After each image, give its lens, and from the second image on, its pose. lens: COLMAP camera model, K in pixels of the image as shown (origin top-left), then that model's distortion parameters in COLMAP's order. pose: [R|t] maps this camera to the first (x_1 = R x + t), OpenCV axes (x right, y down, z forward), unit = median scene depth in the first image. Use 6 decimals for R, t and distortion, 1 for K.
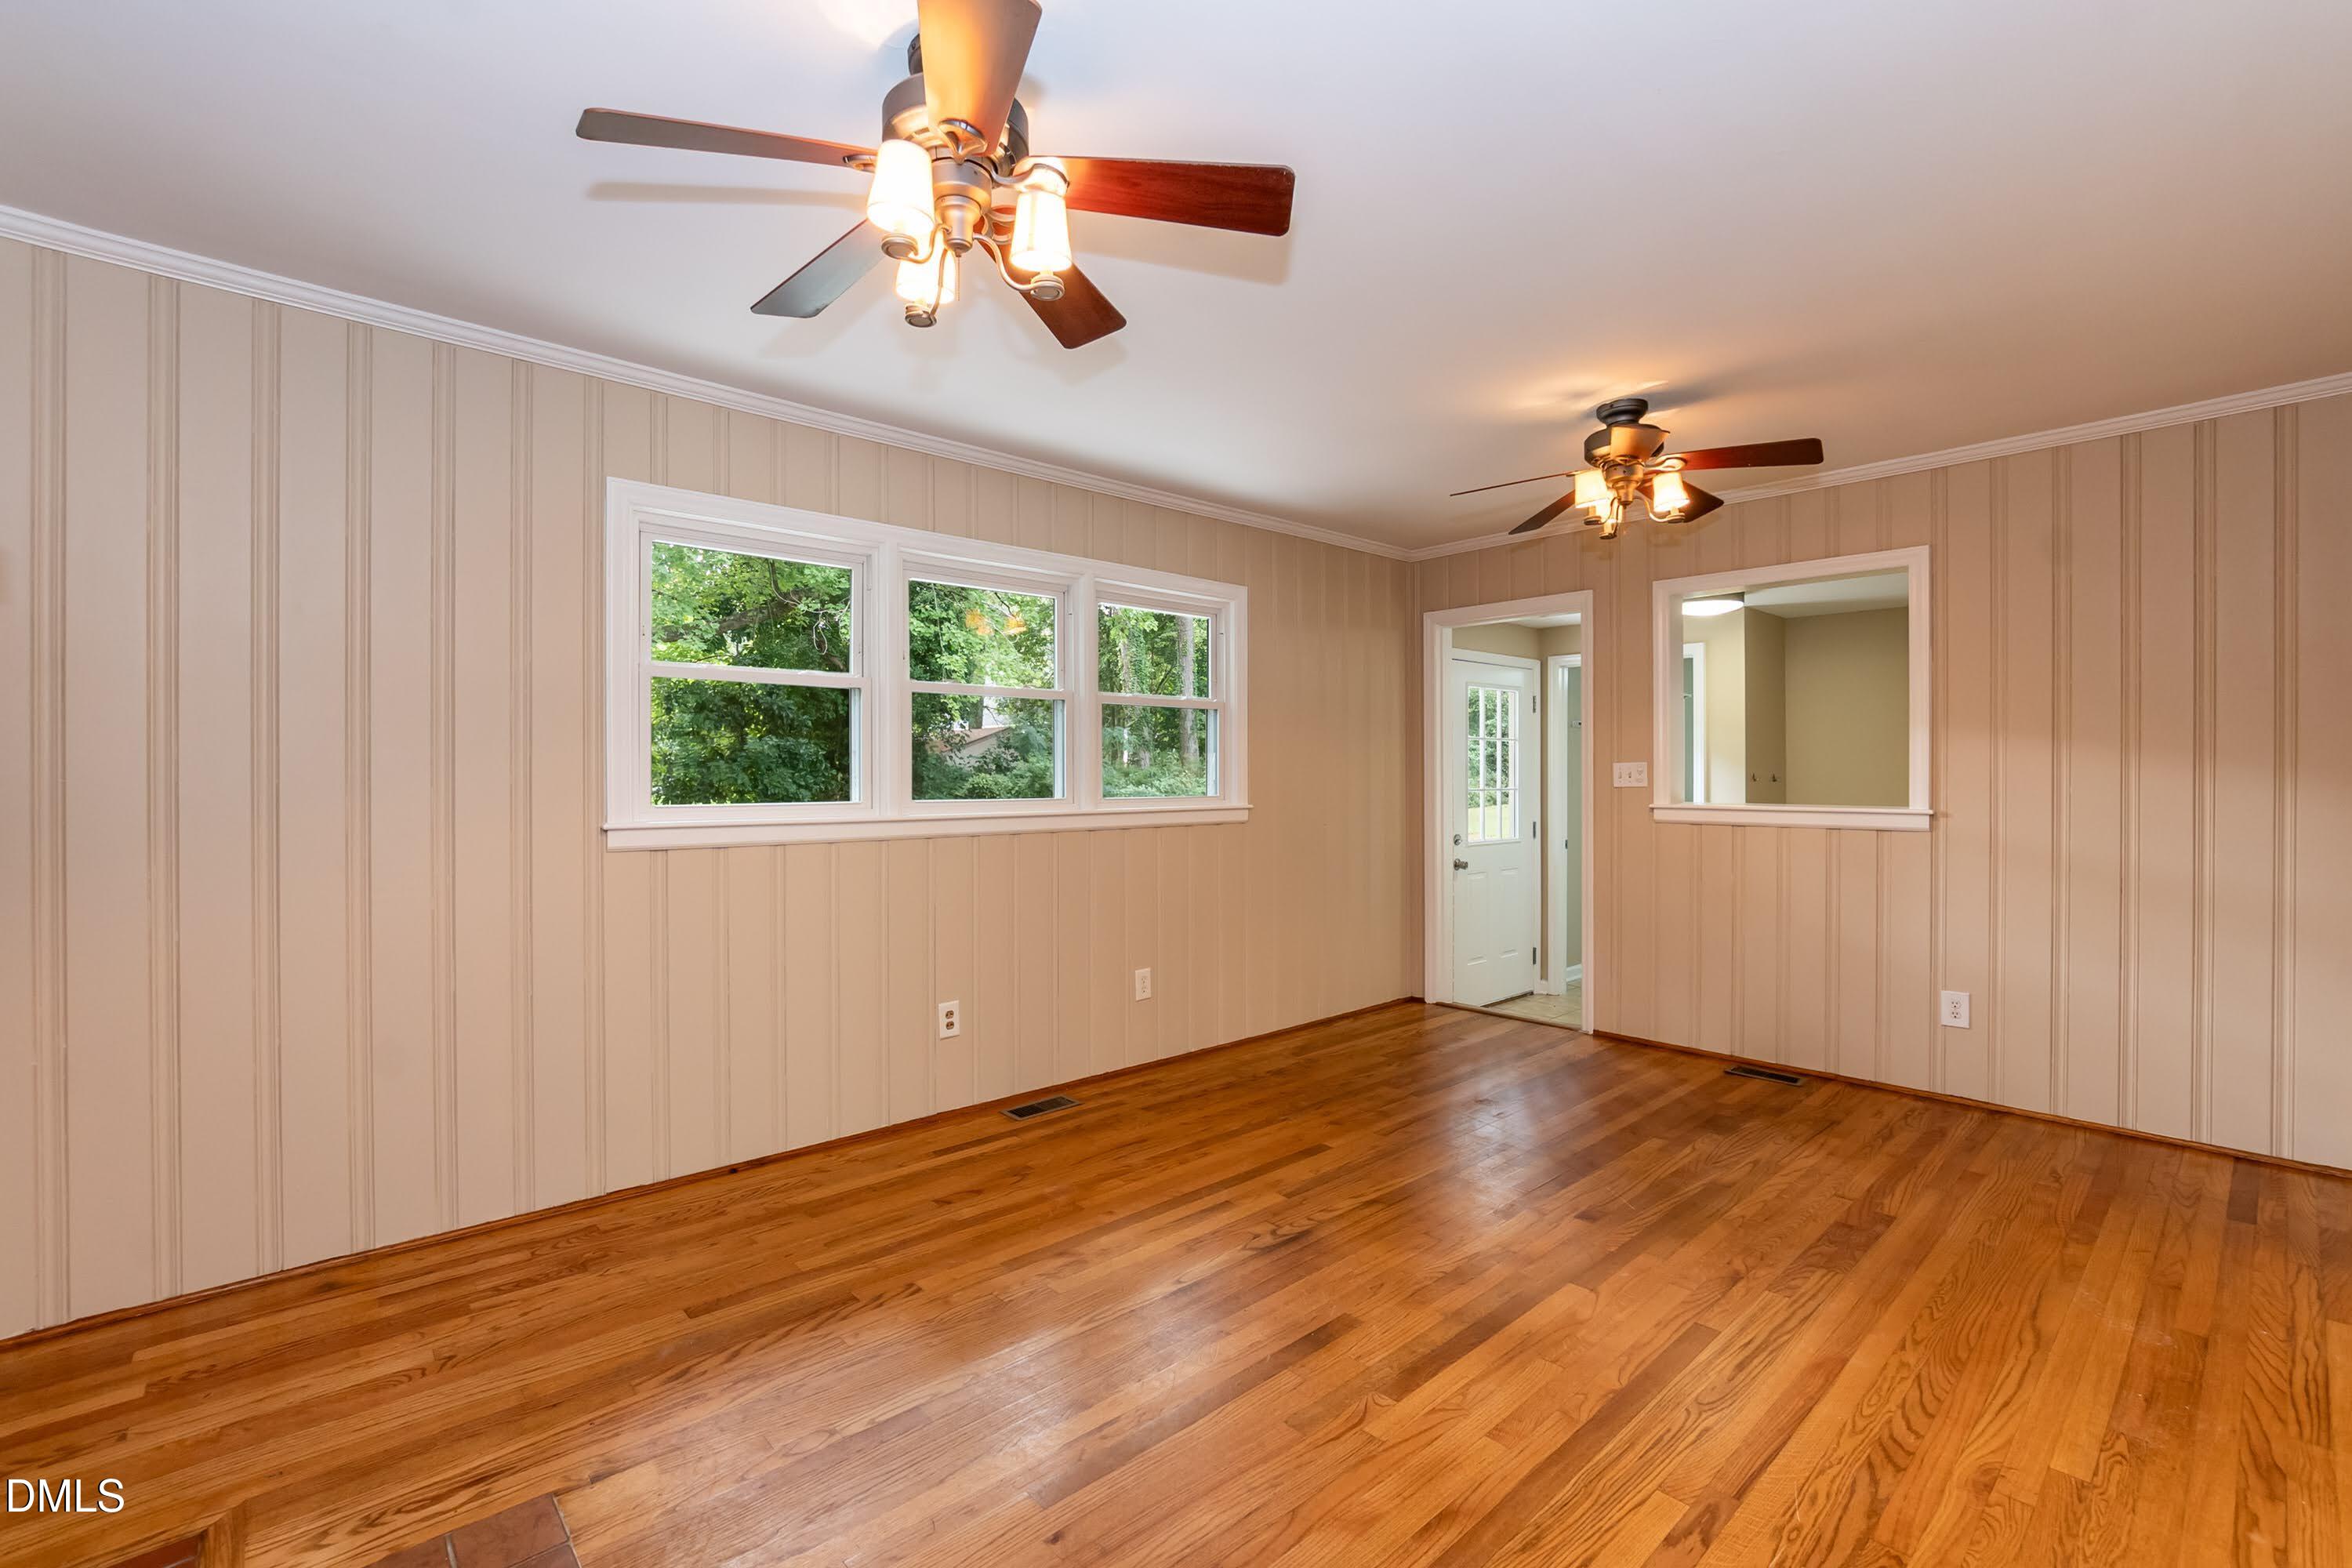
lens RADIAL K [[1044.4, 0, 1176.0], [0, 1044.4, 784.0], [0, 0, 1]] dist [-0.012810, 0.000565]
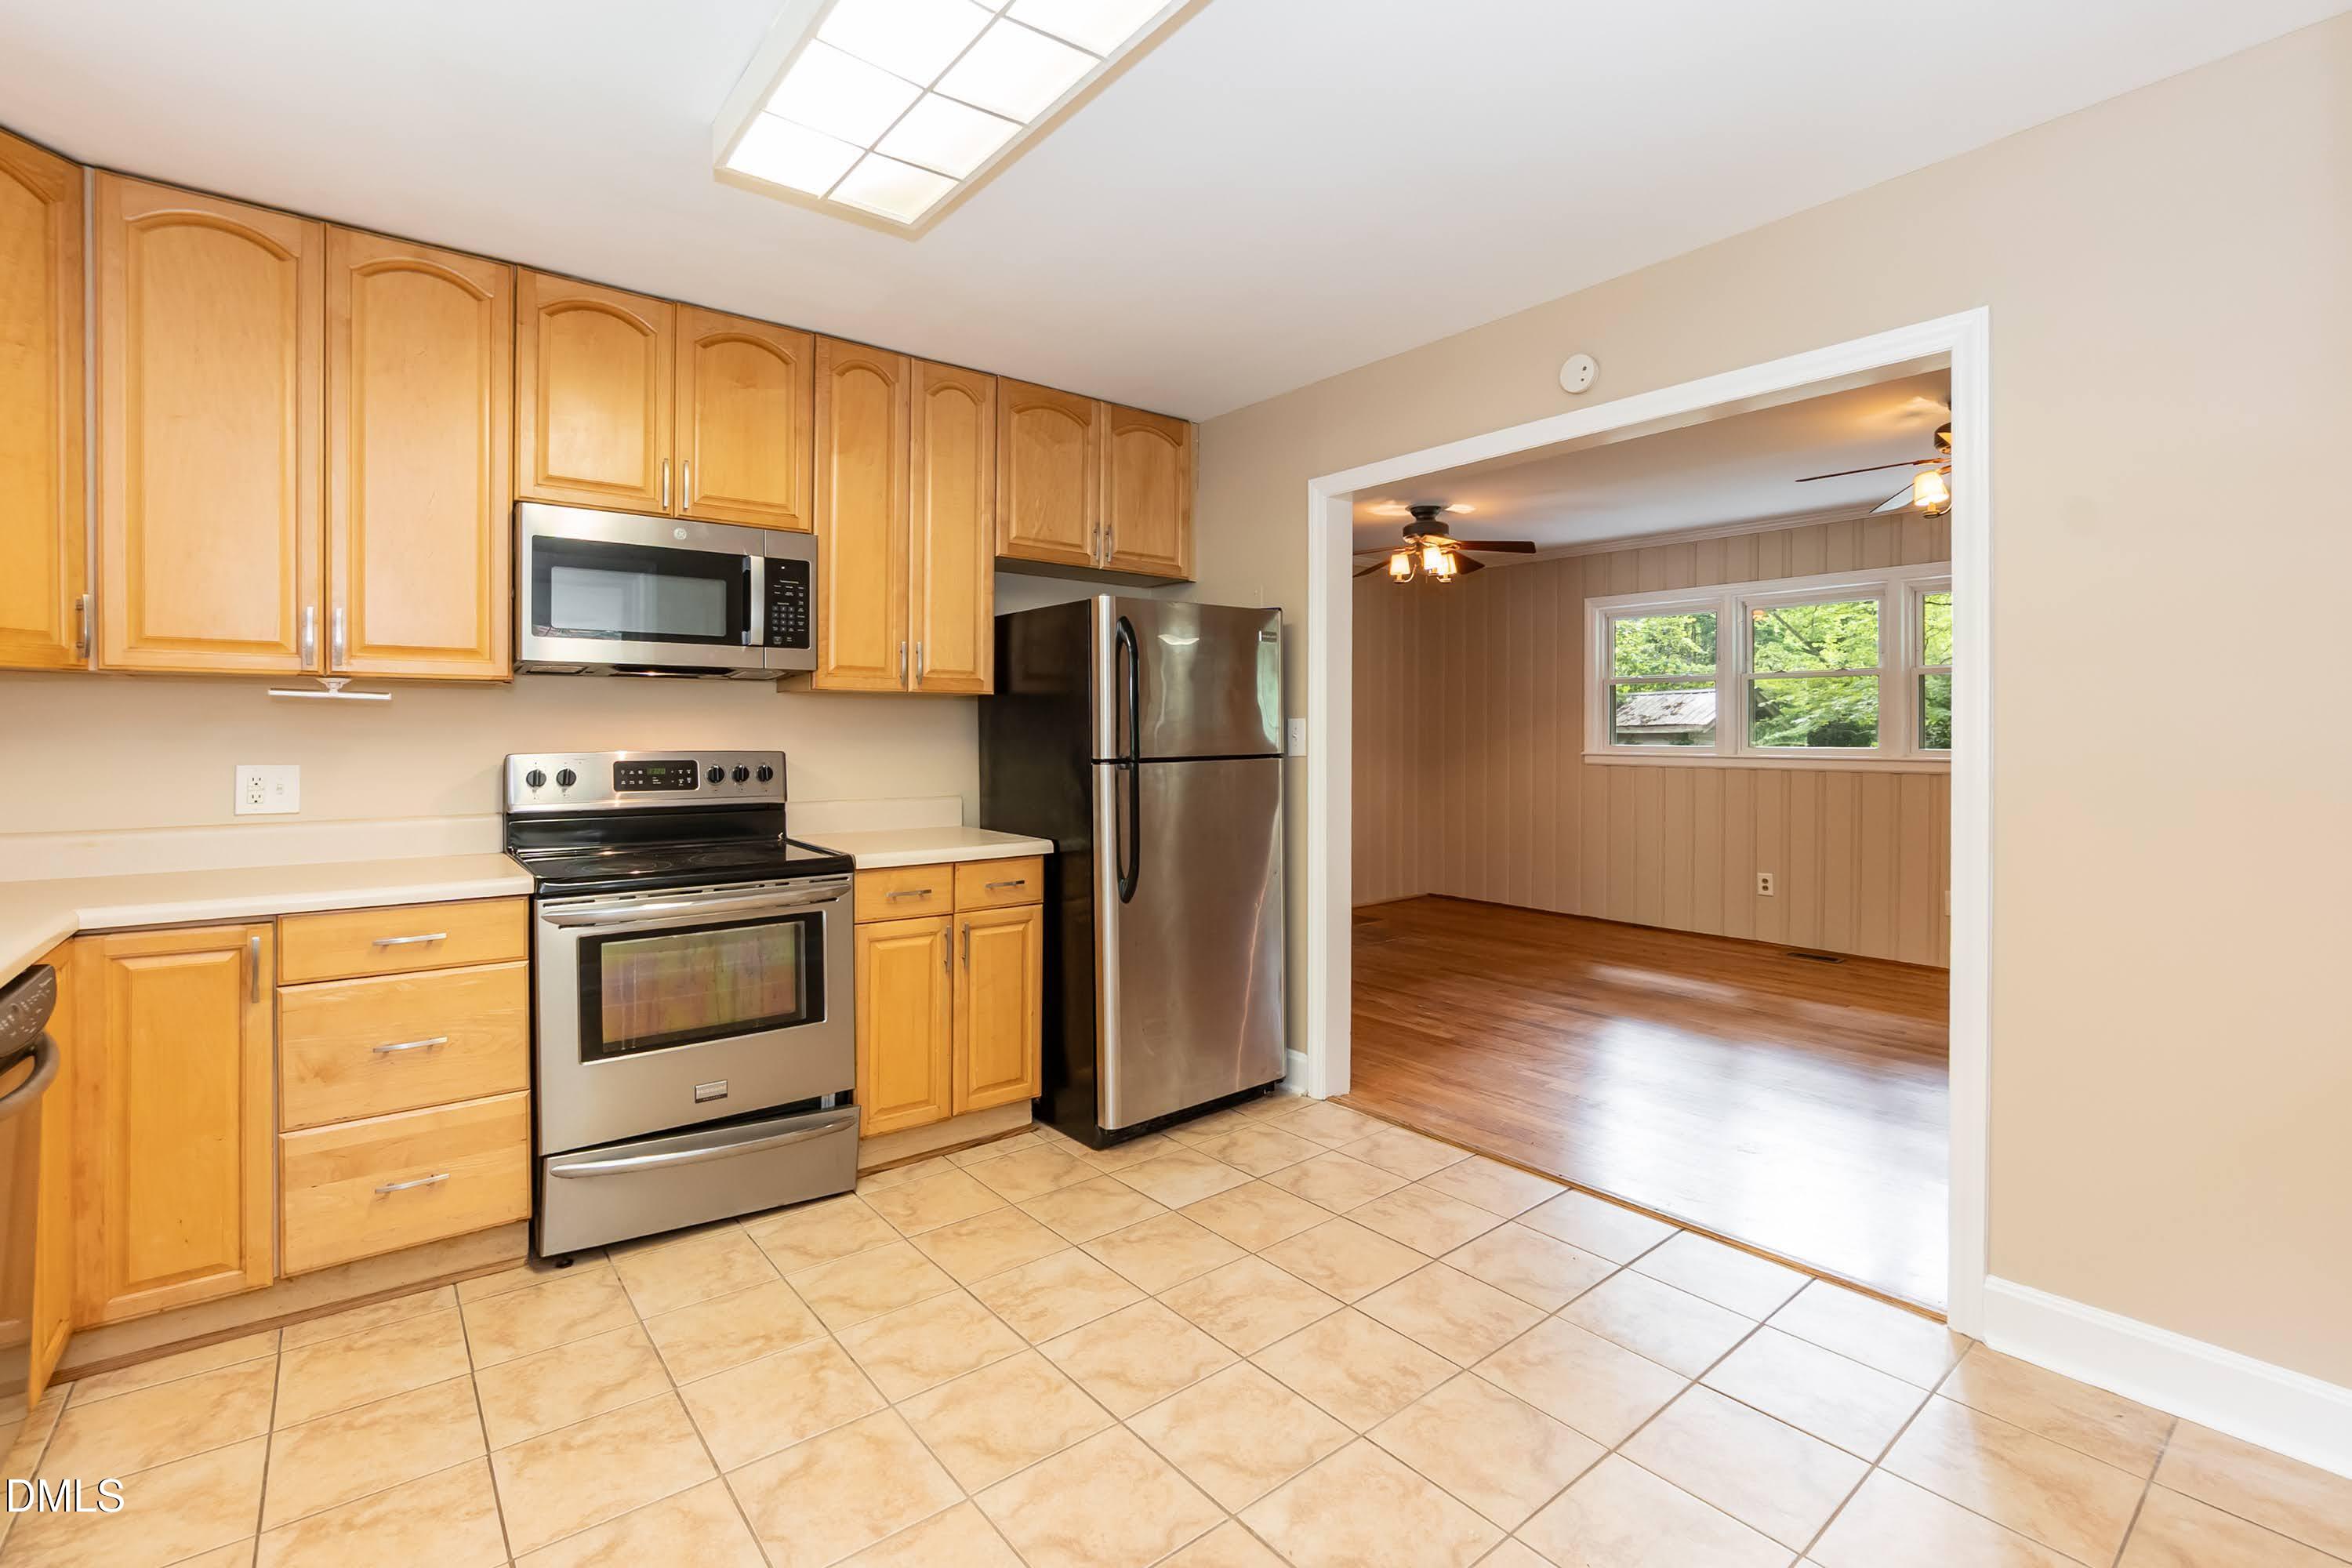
lens RADIAL K [[1053.7, 0, 1178.1], [0, 1053.7, 740.5], [0, 0, 1]] dist [-0.036895, 0.013443]
pose [[-0.066697, 0.009495, -0.997728, 1.701969], [-0.003436, 0.999947, 0.009745, -0.007335], [0.997767, 0.004078, -0.066660, 0.251310]]
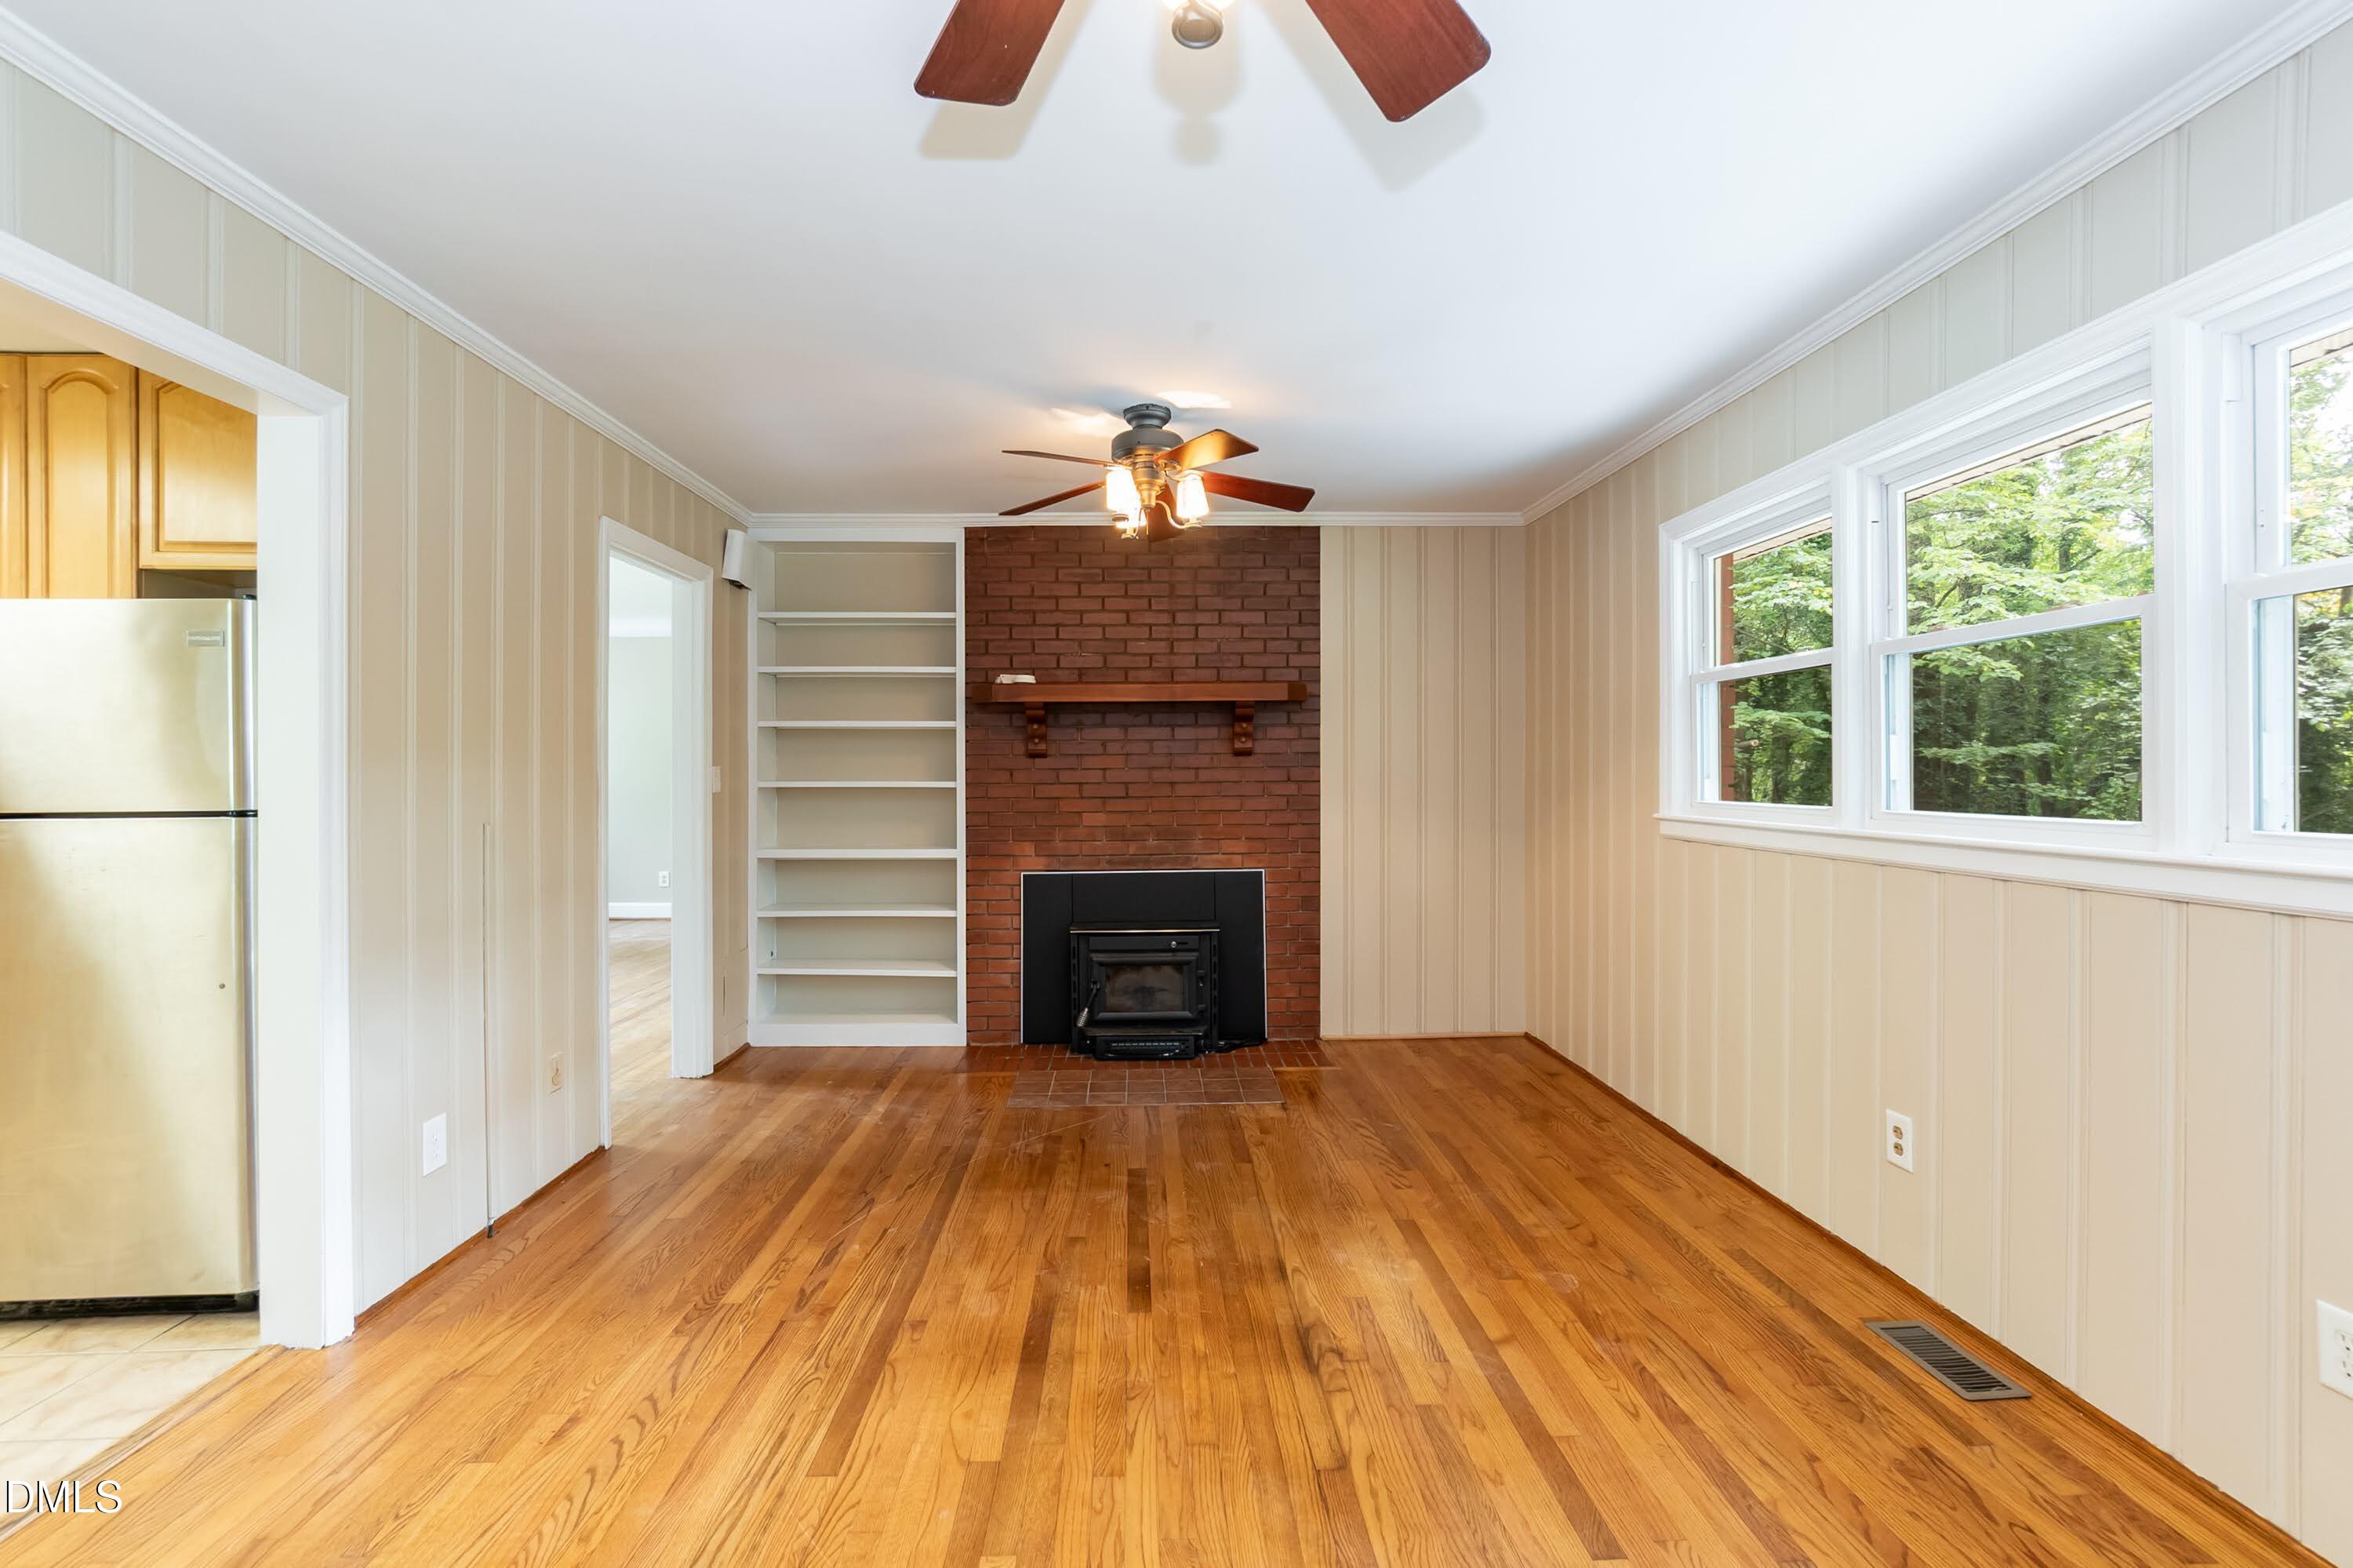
lens RADIAL K [[1044.9, 0, 1176.5], [0, 1044.9, 784.0], [0, 0, 1]] dist [-0.012810, 0.000565]
pose [[-0.649740, 0.010975, -0.760077, 0.699024], [0.000462, 0.999901, 0.014043, -0.014292], [0.760156, 0.008773, -0.649681, 1.284923]]
